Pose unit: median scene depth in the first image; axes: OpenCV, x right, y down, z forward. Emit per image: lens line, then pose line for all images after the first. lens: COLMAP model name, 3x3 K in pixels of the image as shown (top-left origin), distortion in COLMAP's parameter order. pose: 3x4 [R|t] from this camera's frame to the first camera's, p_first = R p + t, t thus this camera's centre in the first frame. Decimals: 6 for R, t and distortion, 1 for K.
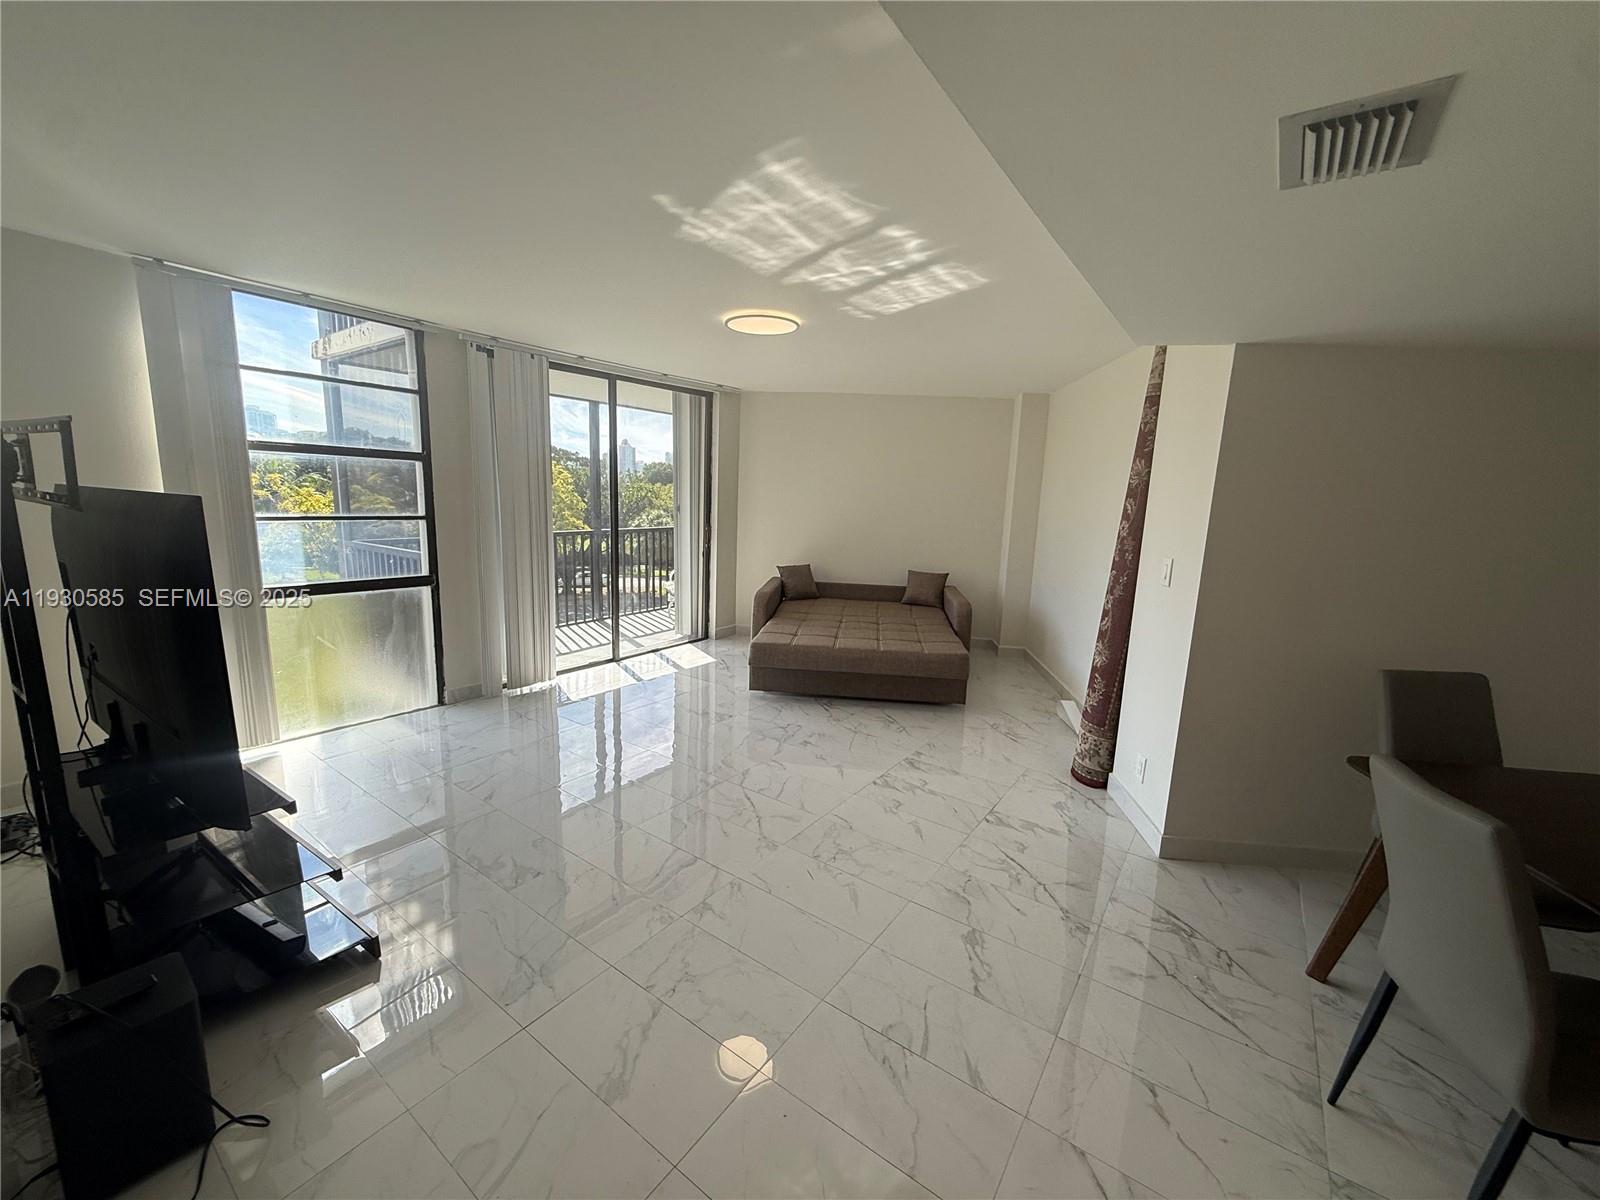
lens RADIAL K [[632.1, 0, 796.1], [0, 632.1, 601.8], [0, 0, 1]] dist [-0.000662, -0.000126]
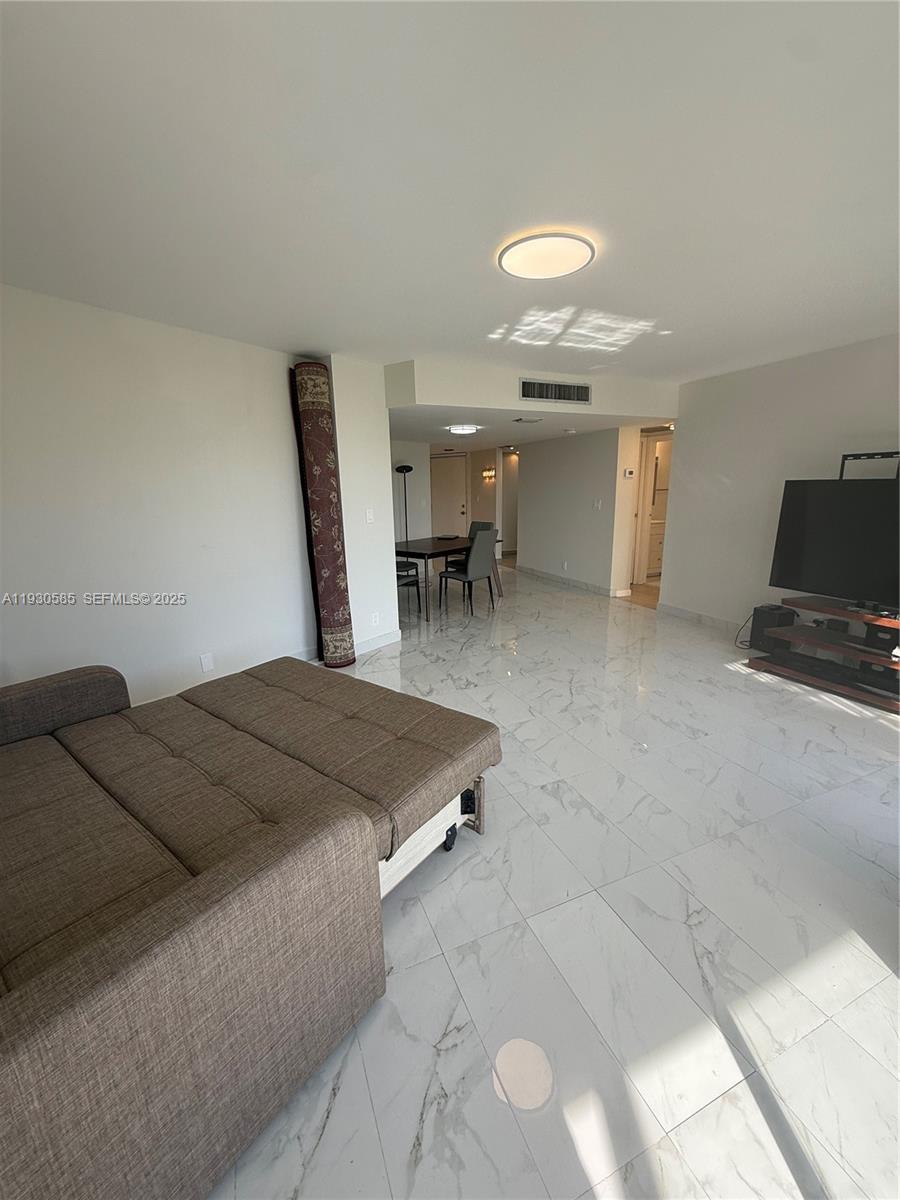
lens RADIAL K [[474.1, 0, 450.4], [0, 474.1, 606.1], [0, 0, 1]] dist [-0.000662, -0.000126]
pose [[-0.863931, -0.142698, 0.482970, -0.258962], [0.073844, 0.912756, 0.401775, -0.264252], [-0.498166, 0.382770, -0.778021, 1.539423]]
